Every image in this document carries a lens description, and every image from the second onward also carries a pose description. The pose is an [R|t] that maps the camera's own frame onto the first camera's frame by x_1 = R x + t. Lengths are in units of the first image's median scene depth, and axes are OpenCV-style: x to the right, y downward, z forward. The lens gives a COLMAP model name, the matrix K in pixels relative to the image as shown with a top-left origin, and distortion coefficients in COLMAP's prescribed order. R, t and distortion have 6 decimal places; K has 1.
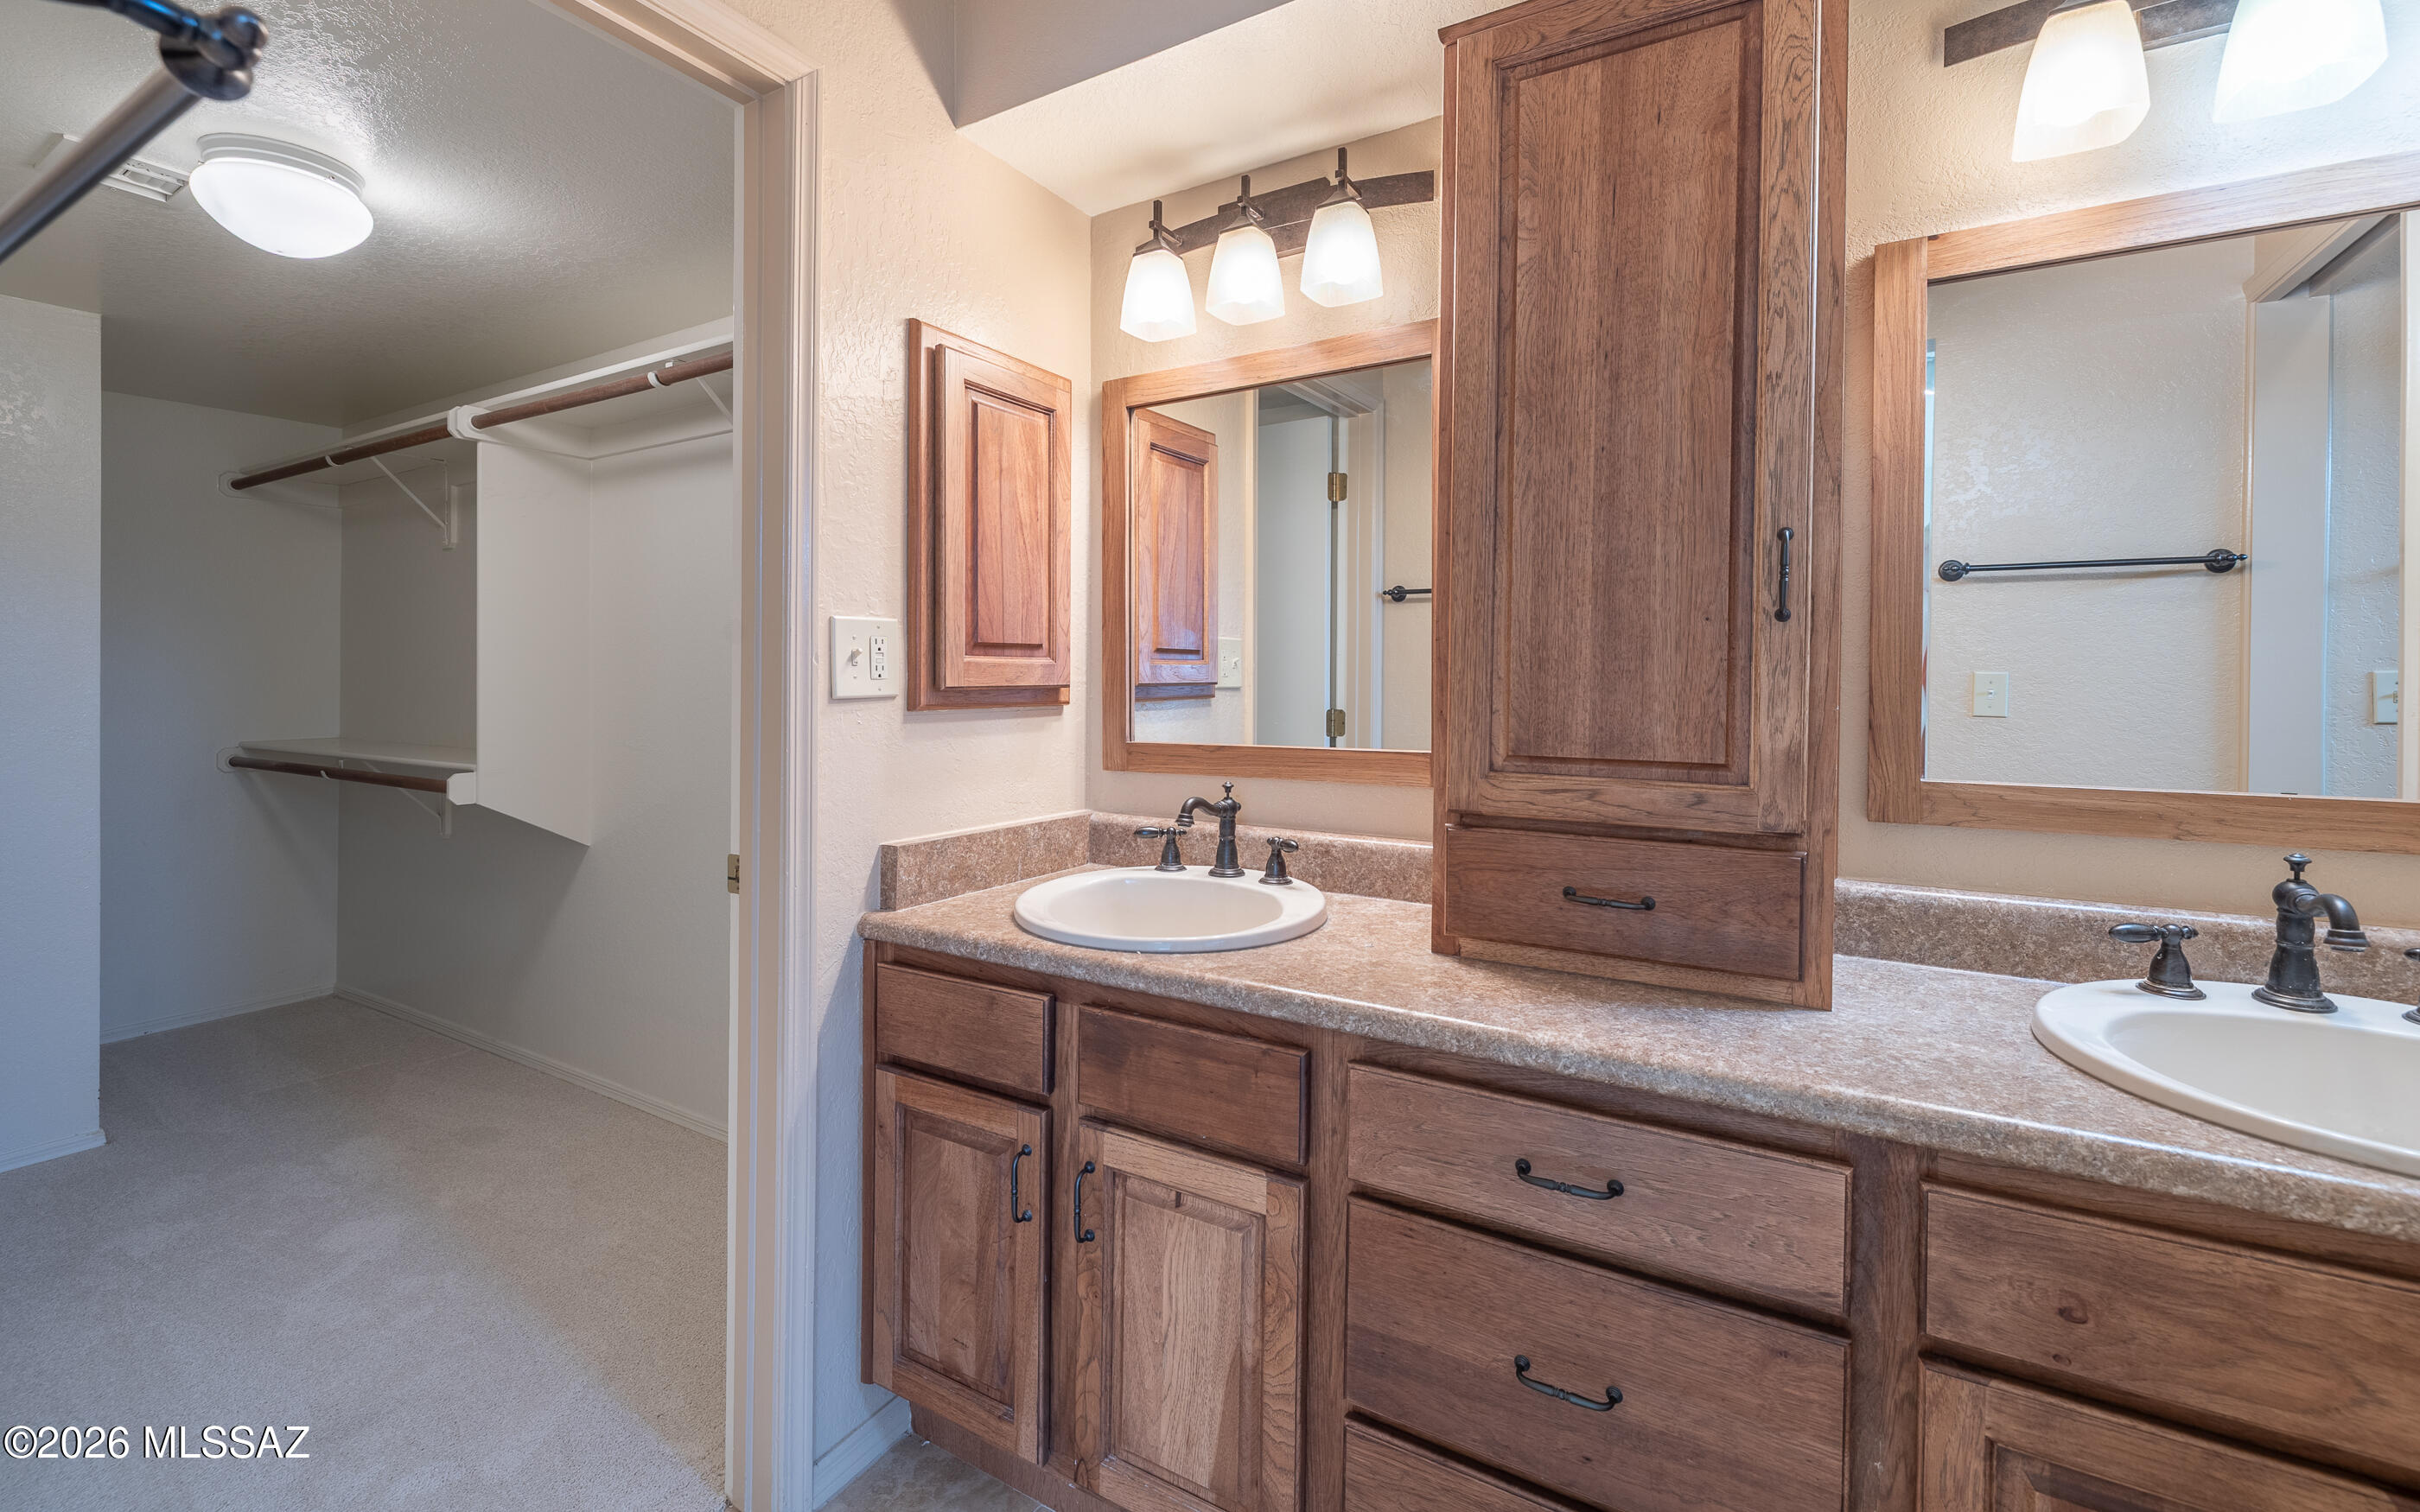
lens RADIAL K [[1024.2, 0, 1210.3], [0, 1024.2, 684.7], [0, 0, 1]] dist [-0.000514, 0.000437]
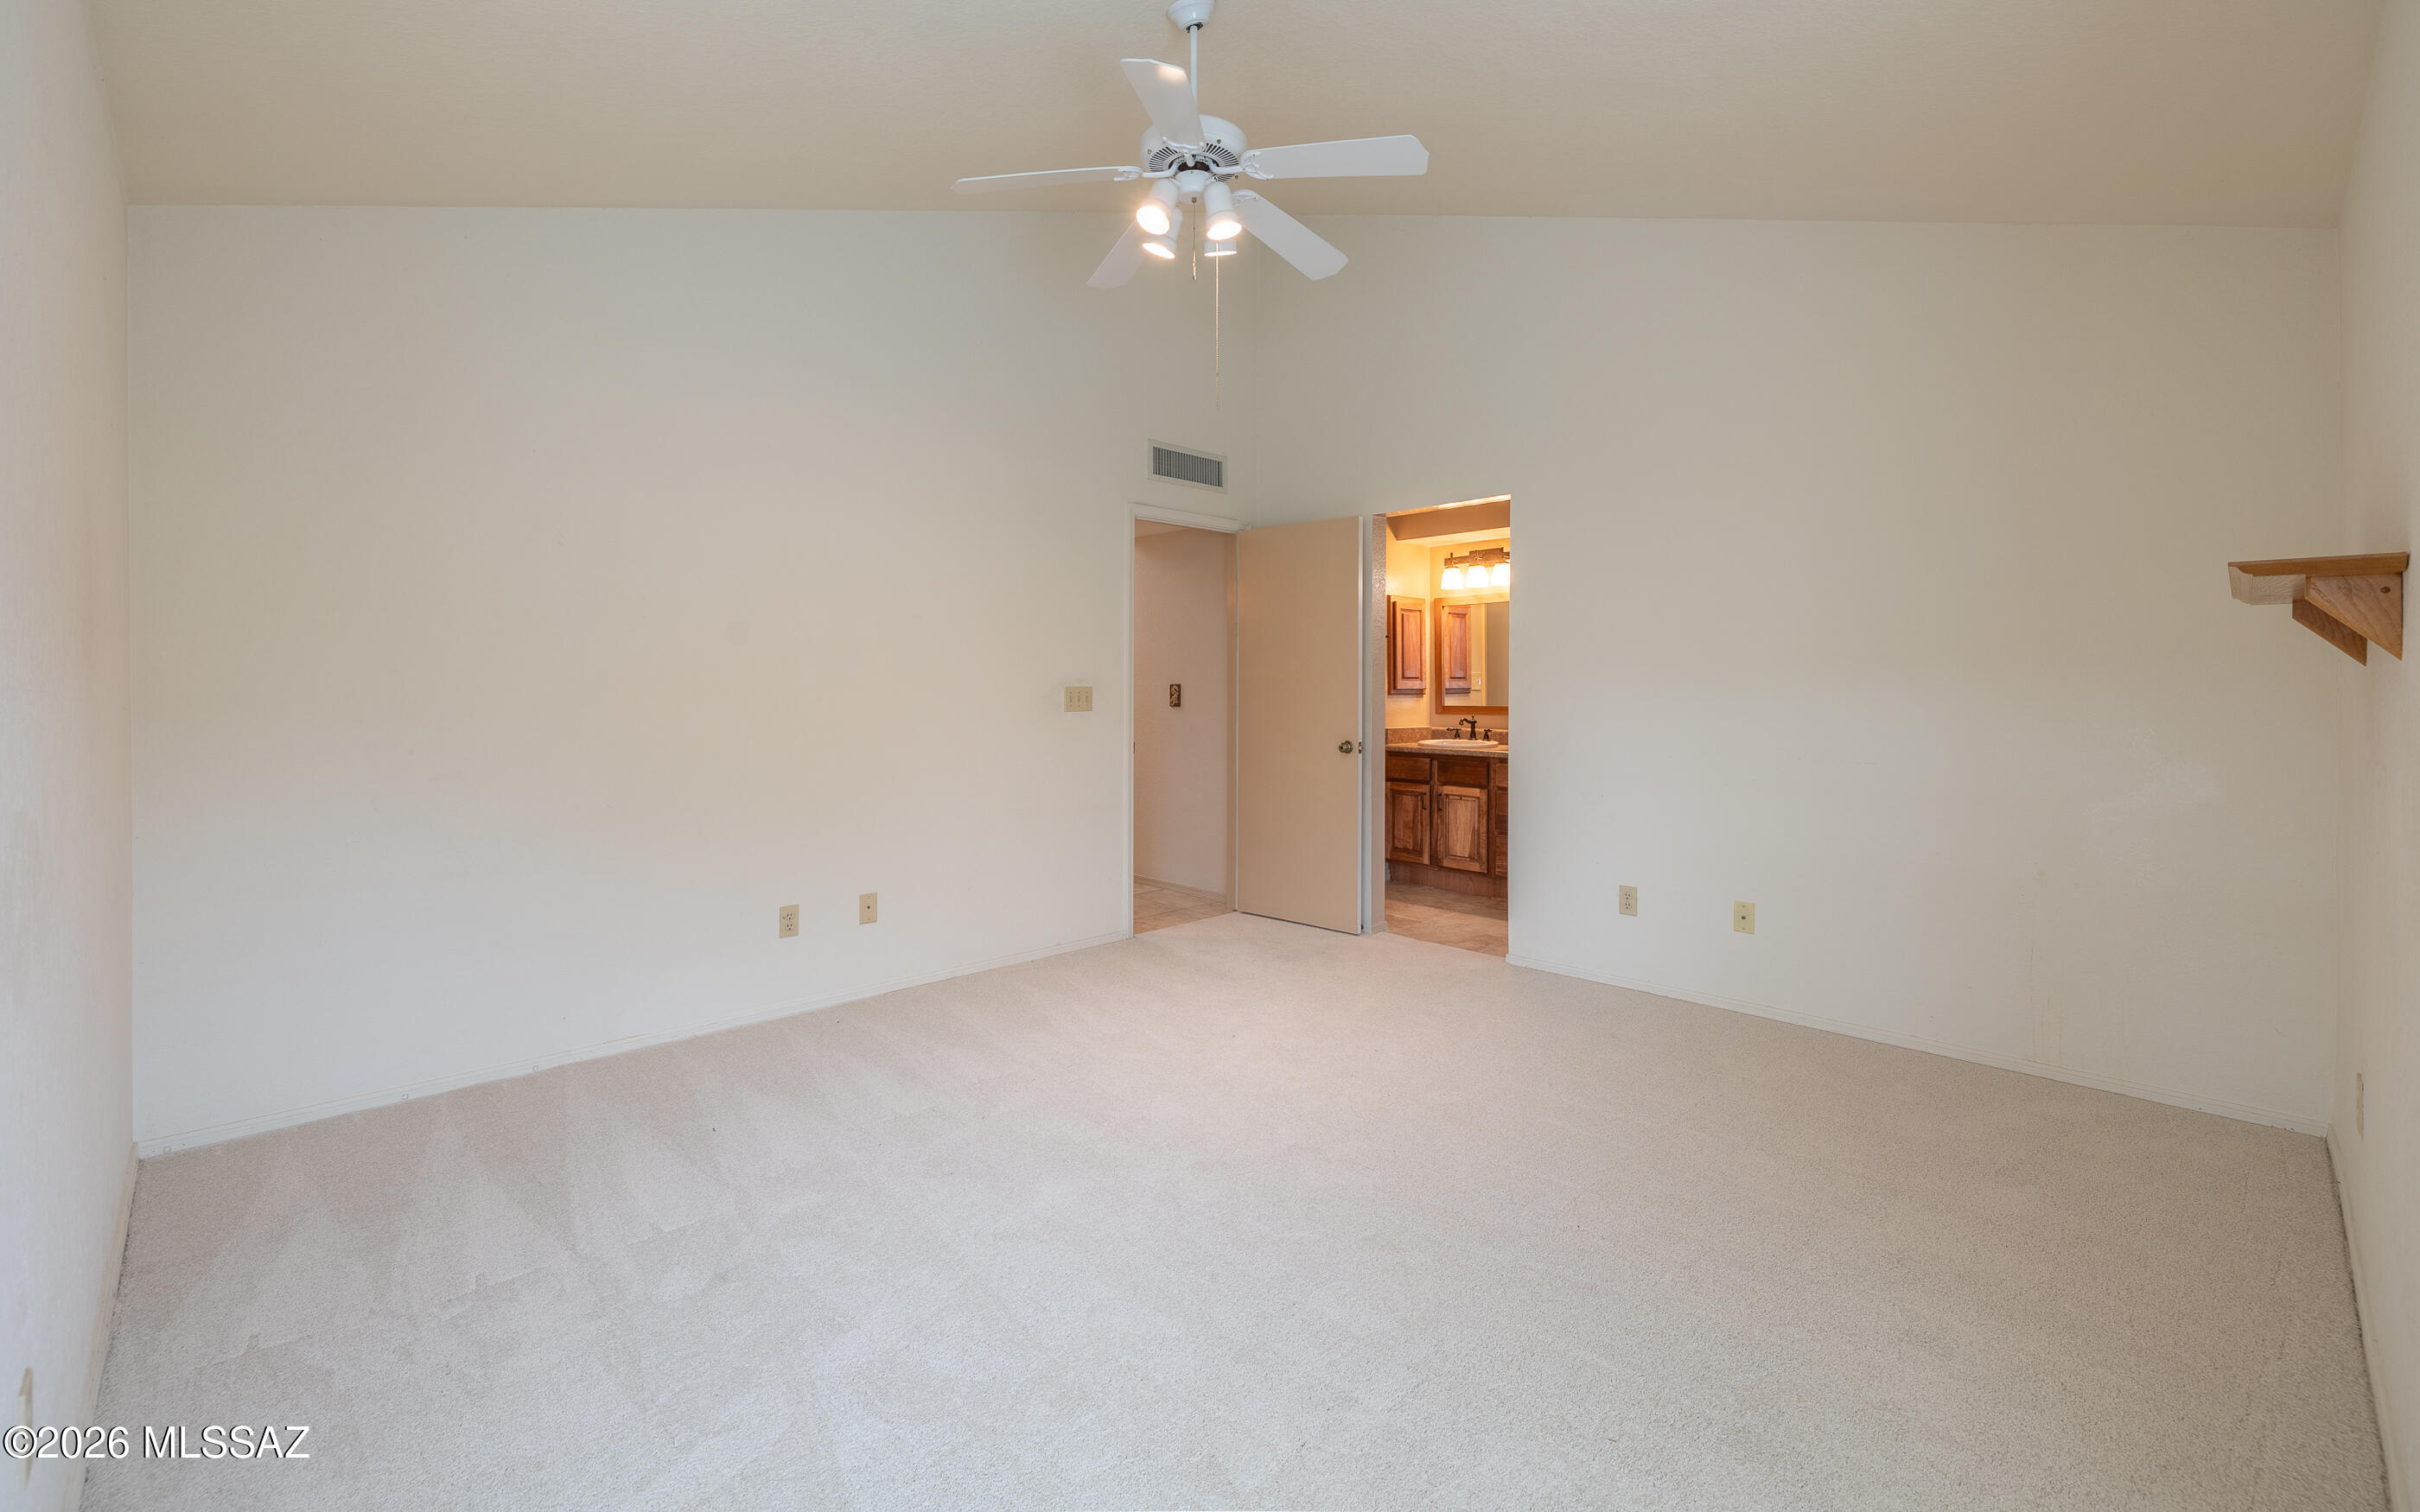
lens RADIAL K [[1031.3, 0, 1210.6], [0, 1031.3, 688.4], [0, 0, 1]] dist [-0.000711, -0.000095]
pose [[0.968456, -0.003189, -0.249164, 0.037838], [0.001651, 0.999978, -0.006383, 0.031036], [0.249179, 0.005770, 0.968440, -3.953859]]
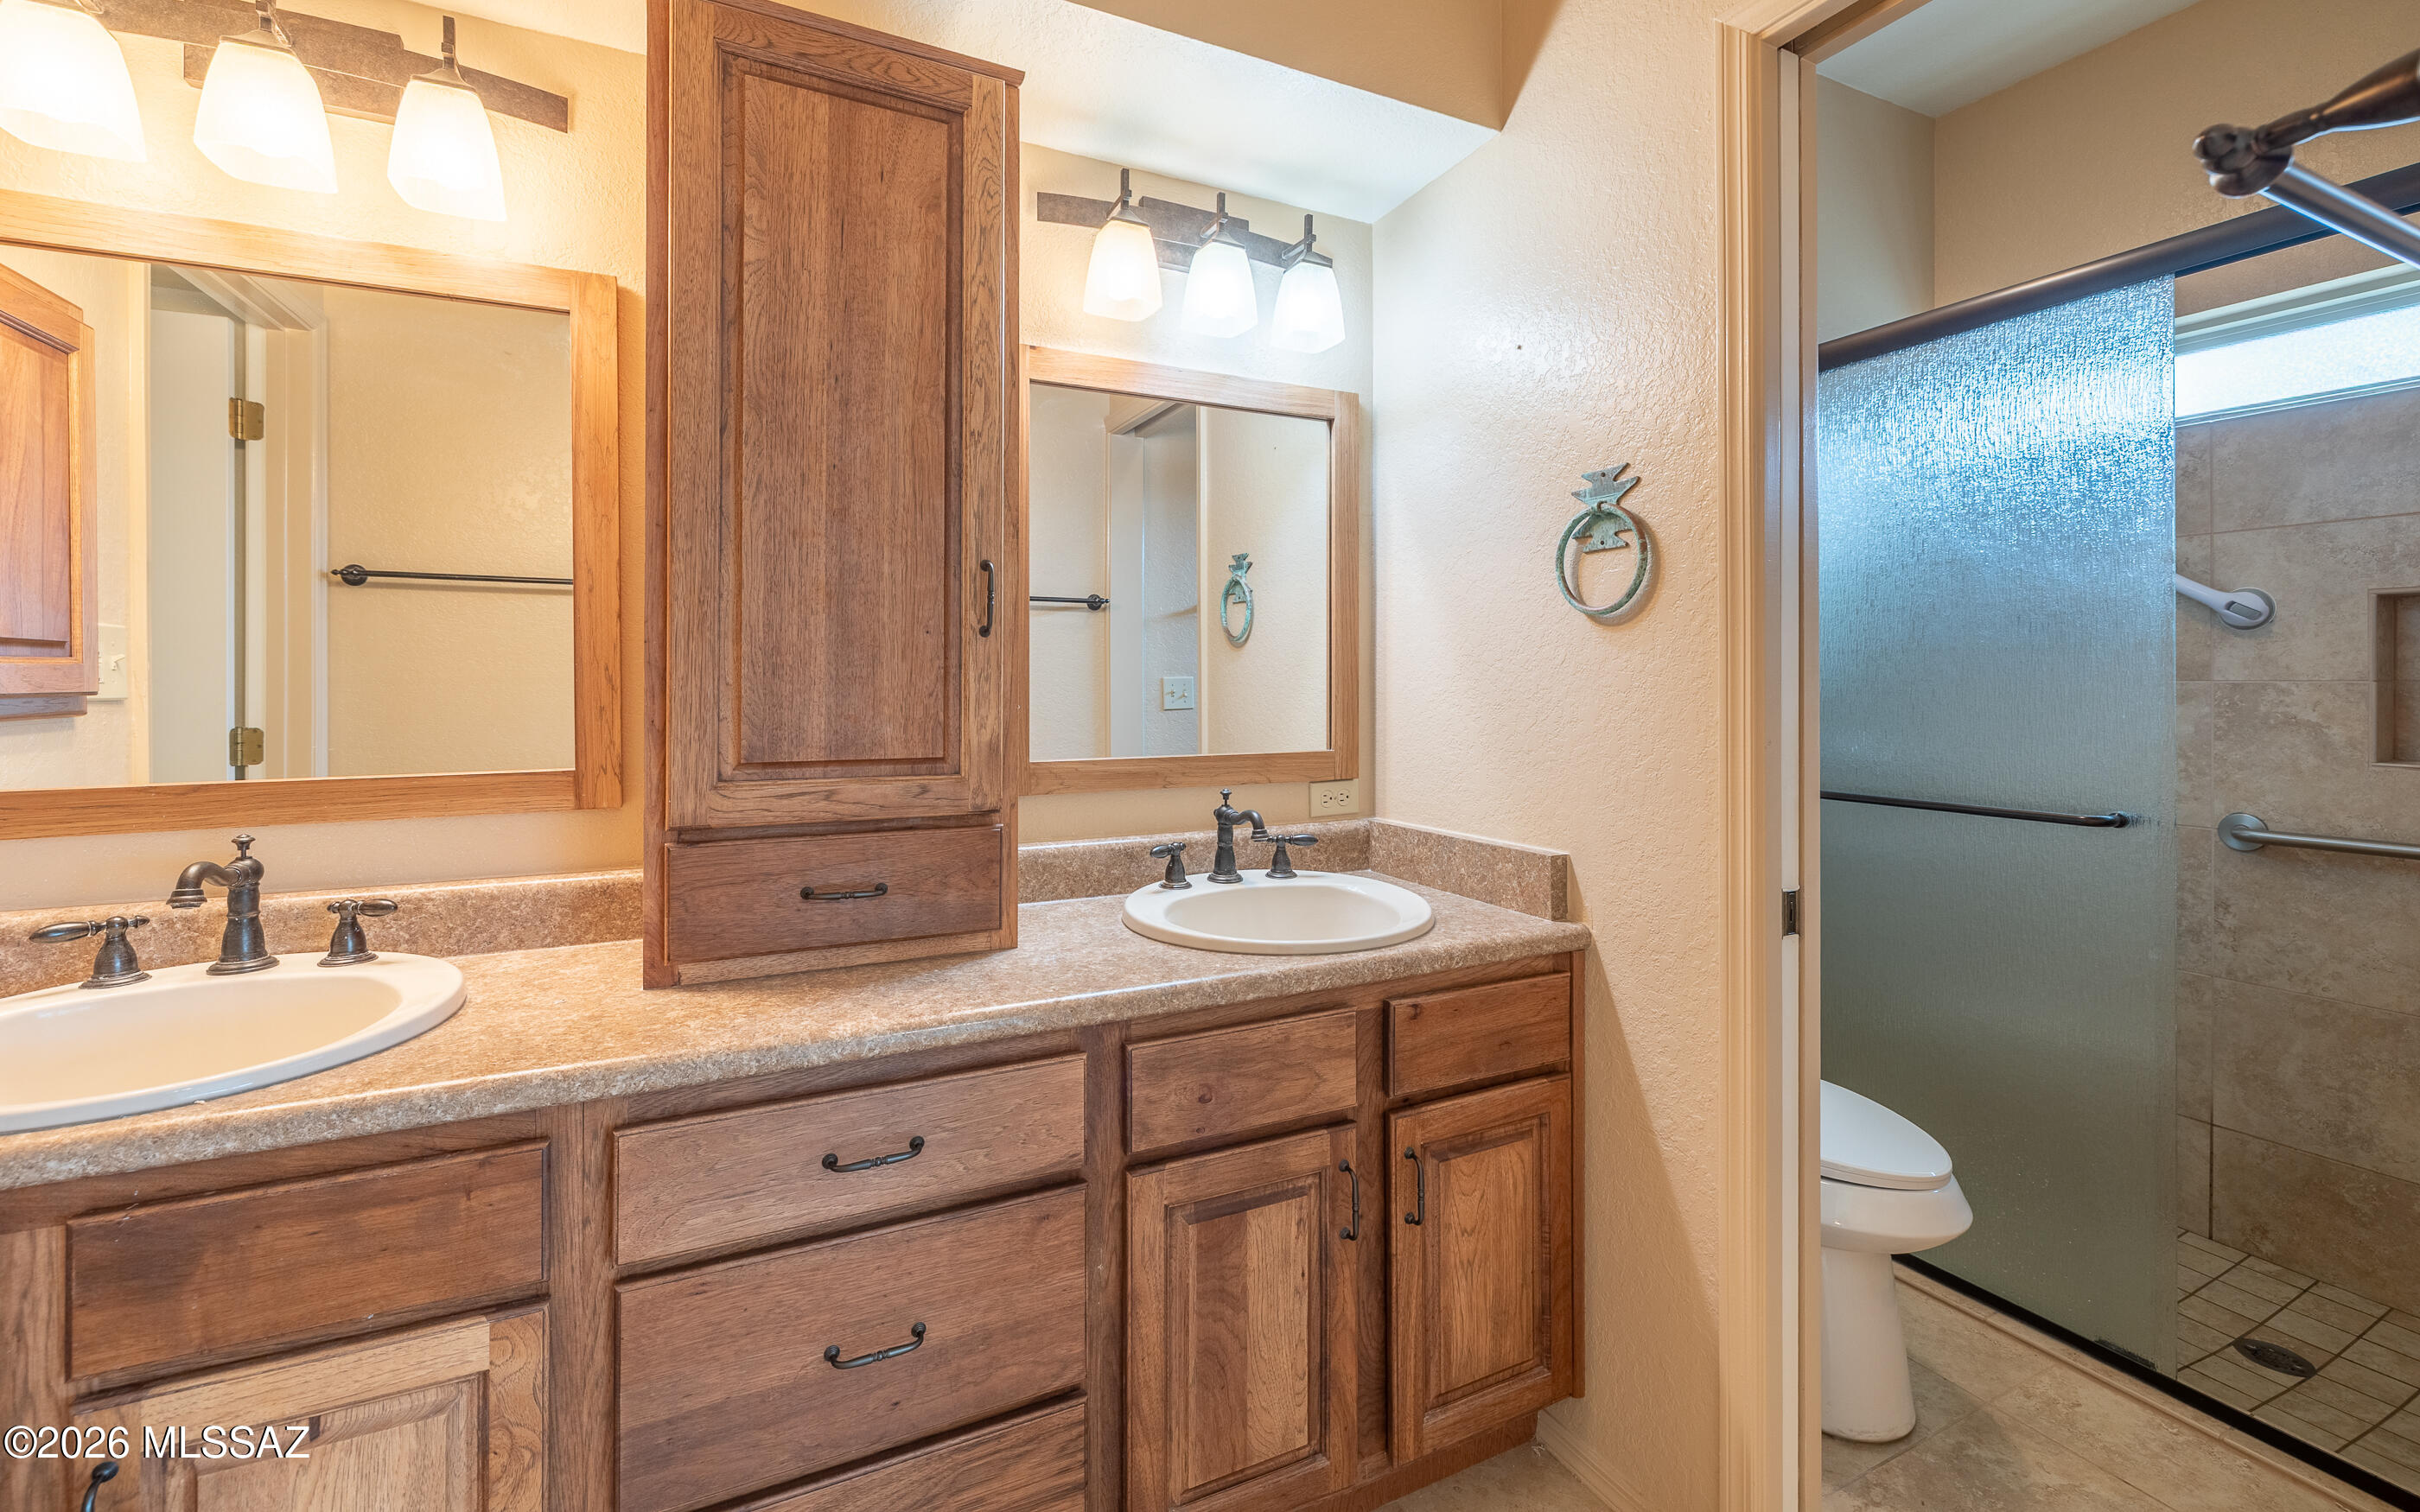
lens RADIAL K [[1024.2, 0, 1210.3], [0, 1024.2, 684.7], [0, 0, 1]] dist [-0.000514, 0.000437]
pose [[0.546424, -0.004279, 0.837498, -0.290009], [0.007644, 0.999971, 0.000121, -0.002662], [-0.837474, 0.006336, 0.546441, 0.101140]]
